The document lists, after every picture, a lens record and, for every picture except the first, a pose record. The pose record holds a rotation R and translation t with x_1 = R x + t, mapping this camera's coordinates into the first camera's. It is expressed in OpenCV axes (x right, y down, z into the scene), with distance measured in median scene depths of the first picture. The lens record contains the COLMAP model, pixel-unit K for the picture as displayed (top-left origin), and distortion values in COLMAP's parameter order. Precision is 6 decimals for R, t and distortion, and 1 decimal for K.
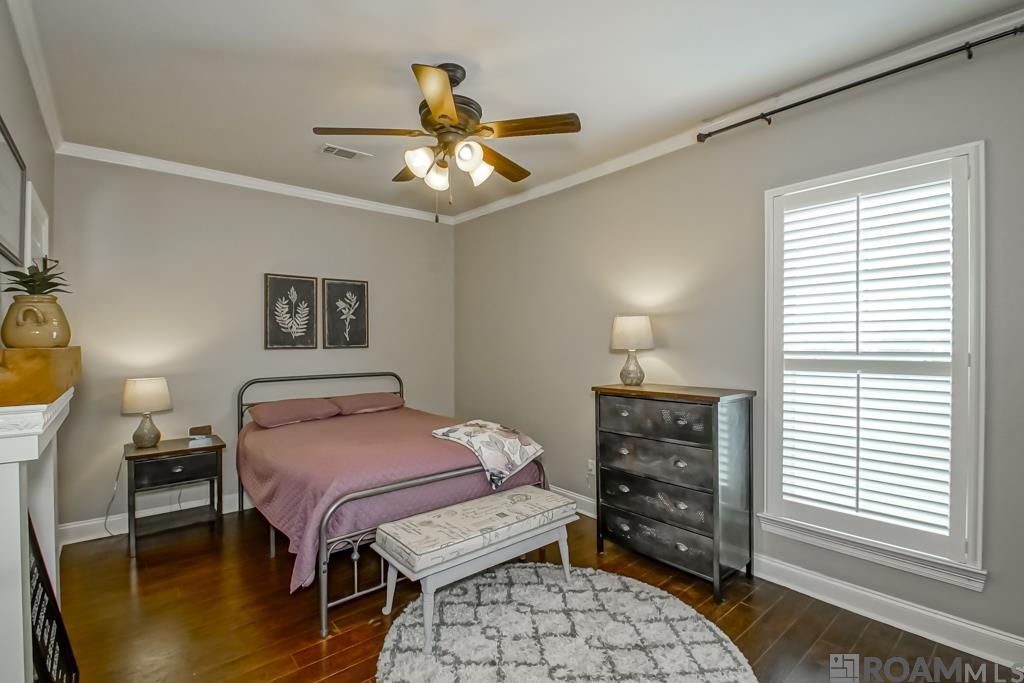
lens RADIAL K [[471.4, 0, 495.4], [0, 471.4, 345.6], [0, 0, 1]] dist [0.008461, -0.009653]
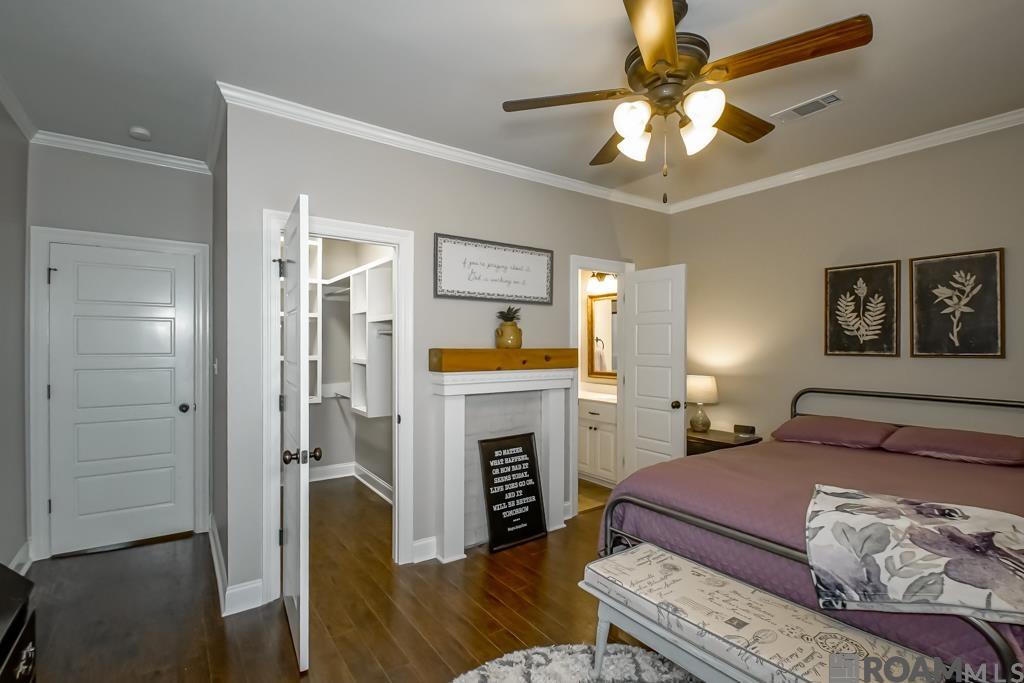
lens RADIAL K [[471.4, 0, 495.4], [0, 471.4, 345.6], [0, 0, 1]] dist [0.008461, -0.009653]
pose [[-0.081700, 0.005584, -0.996641, 0.419515], [-0.012180, 0.999904, 0.006601, -0.008518], [0.996583, 0.012678, -0.081624, 0.452705]]
